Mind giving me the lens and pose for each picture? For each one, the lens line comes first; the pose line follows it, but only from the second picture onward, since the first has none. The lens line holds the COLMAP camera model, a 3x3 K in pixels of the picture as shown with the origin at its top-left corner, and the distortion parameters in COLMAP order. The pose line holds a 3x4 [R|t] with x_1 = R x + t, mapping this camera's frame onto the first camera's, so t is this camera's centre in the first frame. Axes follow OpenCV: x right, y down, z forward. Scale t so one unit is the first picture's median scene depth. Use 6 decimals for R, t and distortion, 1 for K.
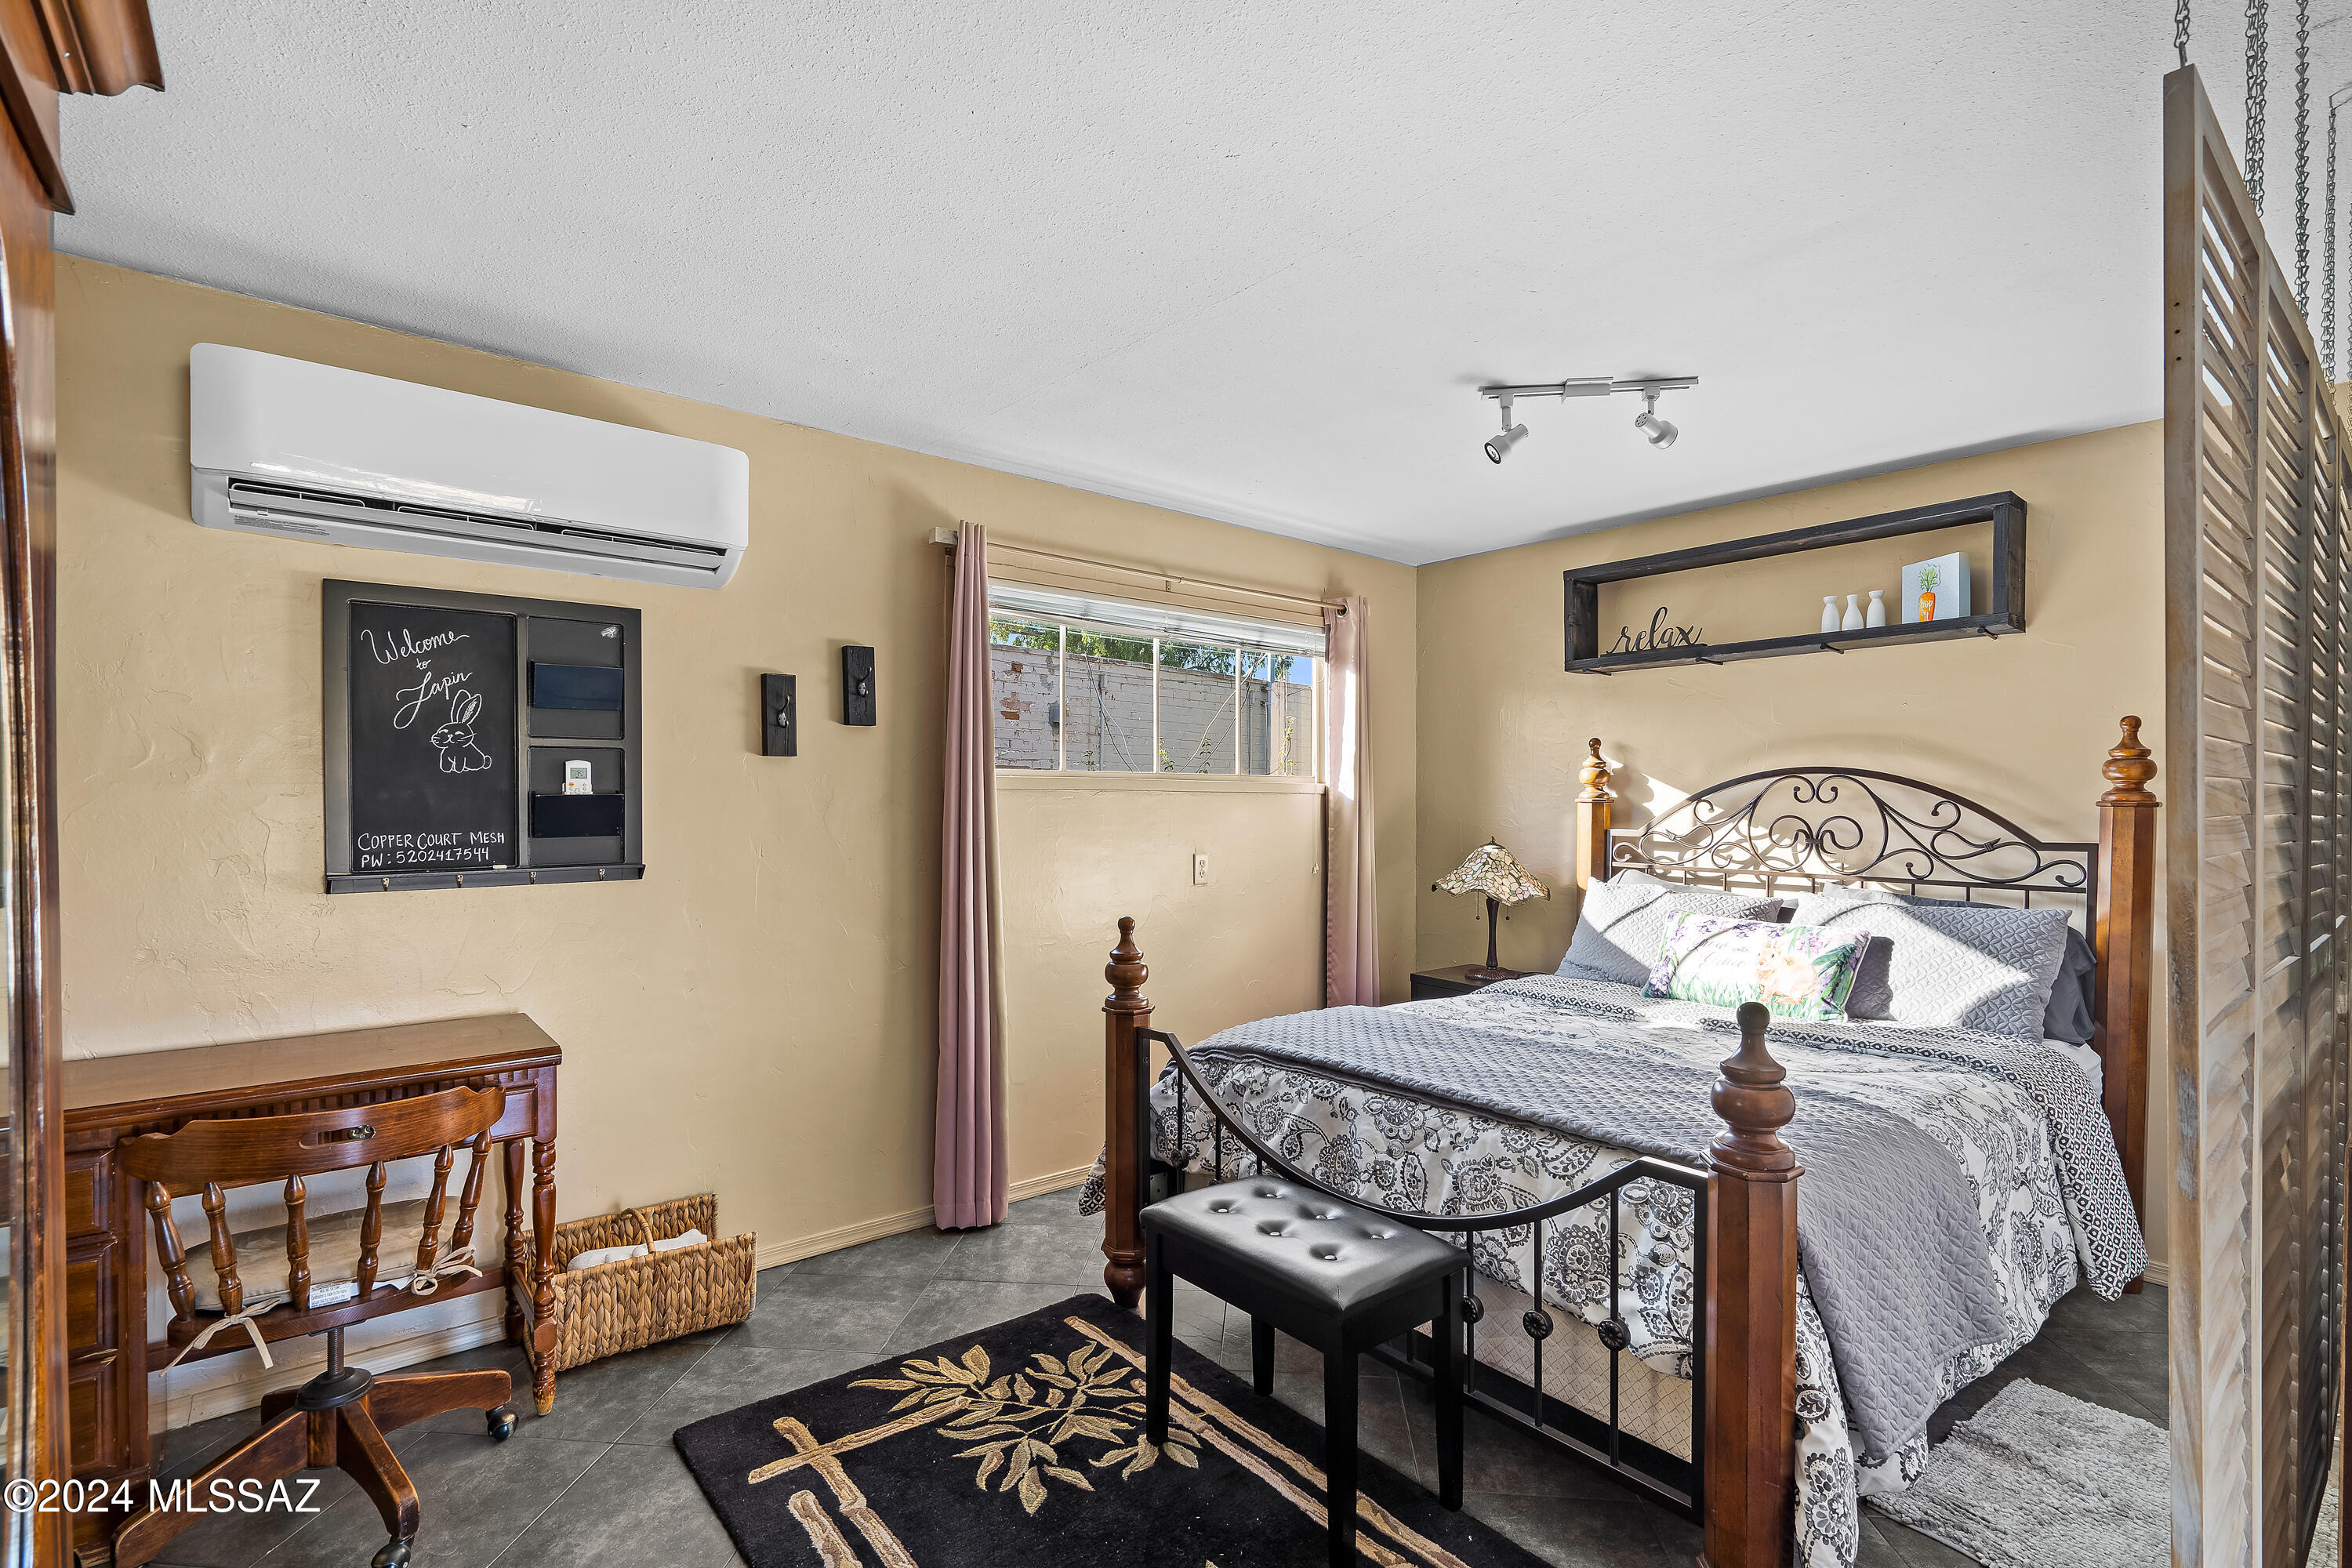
lens RADIAL K [[1084.6, 0, 1172.8], [0, 1084.6, 800.2], [0, 0, 1]] dist [-0.001906, 0.001248]
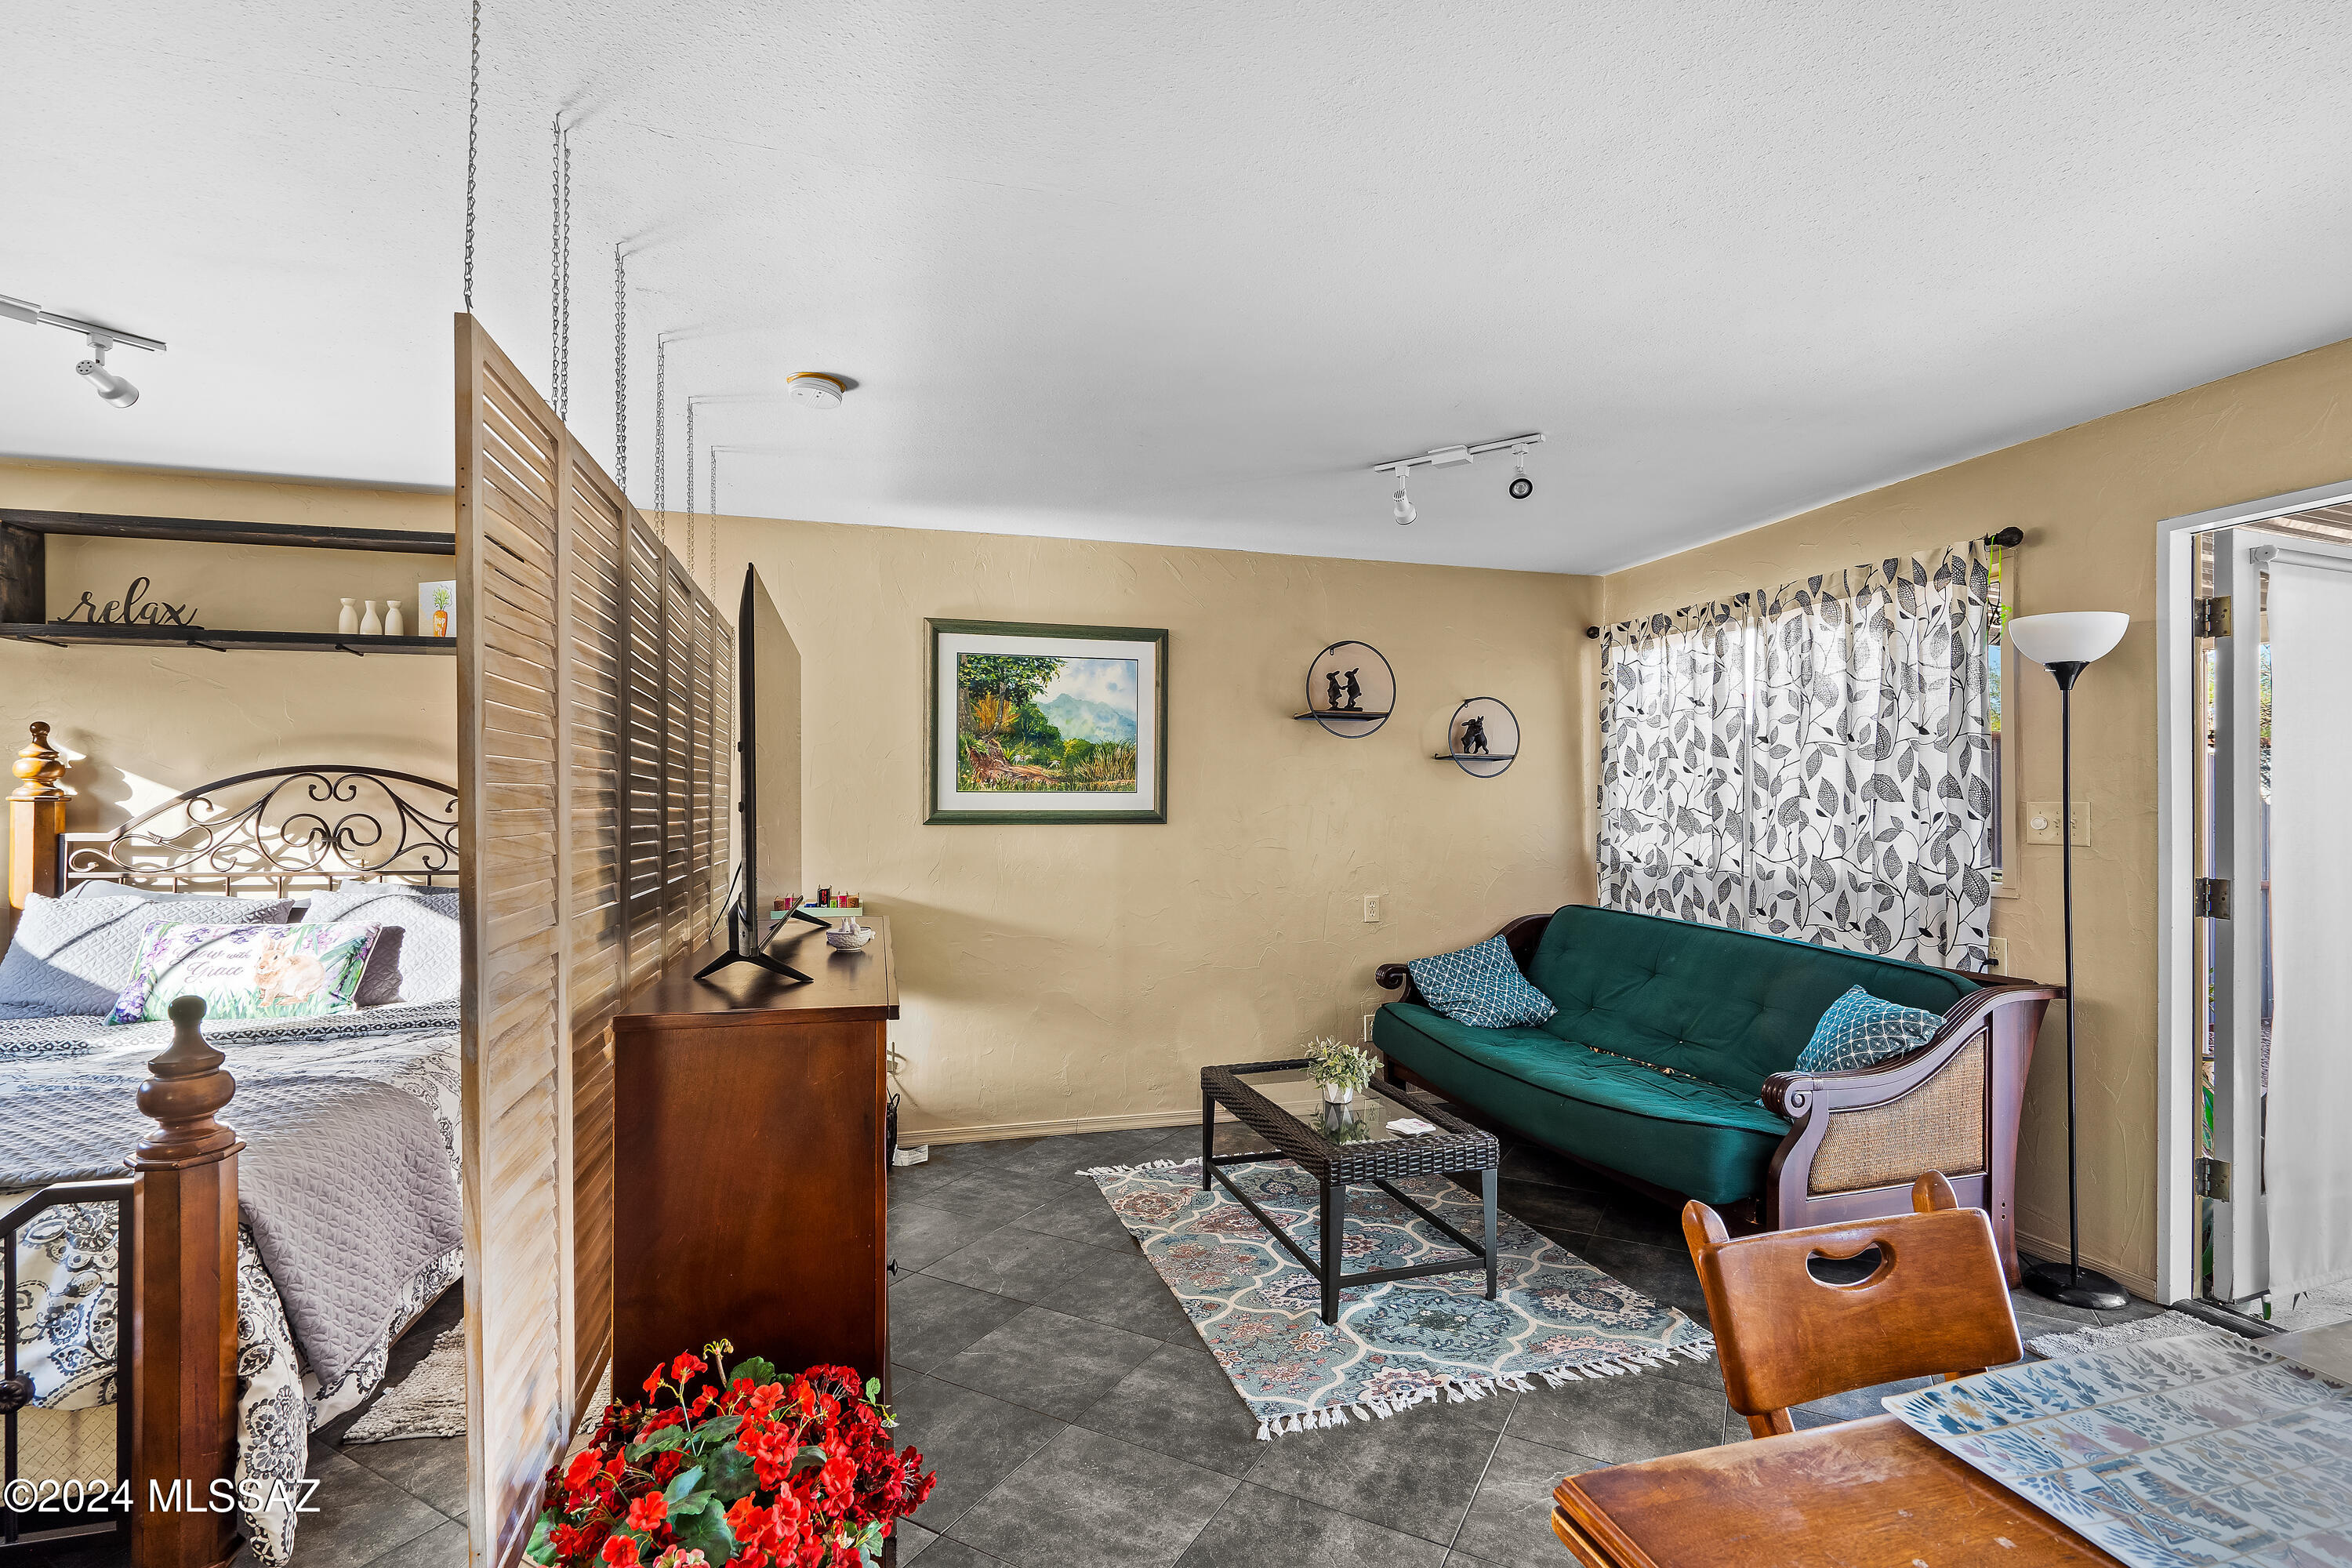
lens RADIAL K [[1084.6, 0, 1173.7], [0, 1084.6, 798.8], [0, 0, 1]] dist [-0.001906, 0.001248]
pose [[0.404526, 0.000291, 0.914526, -0.015779], [-0.000576, 1.000000, -0.000064, -0.000027], [-0.914526, -0.000501, 0.404527, -0.165558]]
